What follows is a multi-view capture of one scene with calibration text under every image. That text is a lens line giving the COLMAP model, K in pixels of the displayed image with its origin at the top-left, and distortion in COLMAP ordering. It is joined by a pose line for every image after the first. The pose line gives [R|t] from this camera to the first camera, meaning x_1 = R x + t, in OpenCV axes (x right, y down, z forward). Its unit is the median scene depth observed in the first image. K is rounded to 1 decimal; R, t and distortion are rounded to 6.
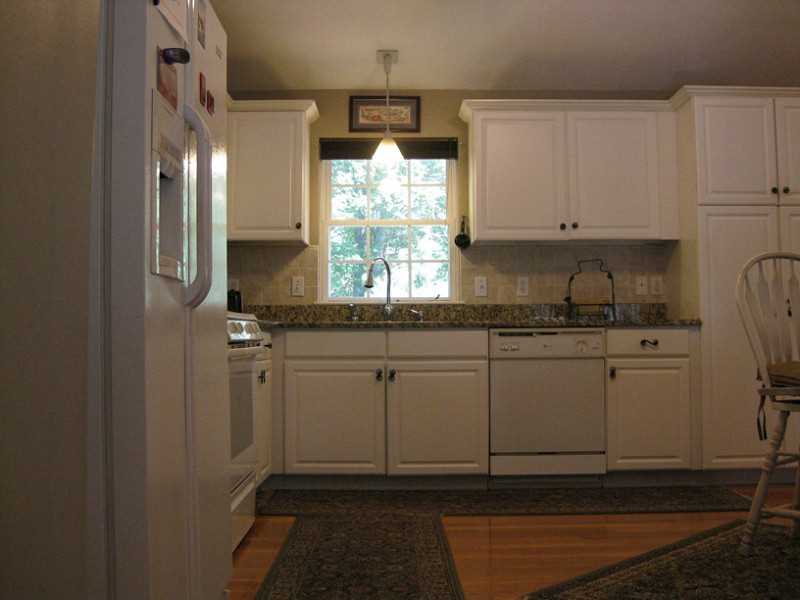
lens RADIAL K [[872.5, 0, 400.0], [0, 872.5, 300.0], [0, 0, 1]] dist [-0.198725, 0.202854]
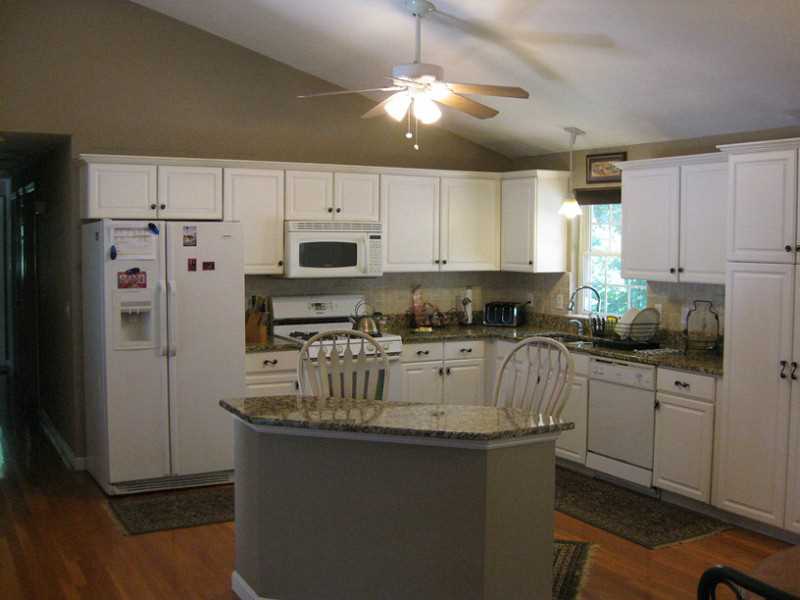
lens RADIAL K [[872.5, 0, 400.0], [0, 872.5, 300.0], [0, 0, 1]] dist [-0.198725, 0.202854]
pose [[0.495037, 0.067272, -0.866264, 1.052023], [0.031169, 0.994982, 0.095080, -0.174956], [0.868313, -0.074069, 0.490456, 0.139302]]
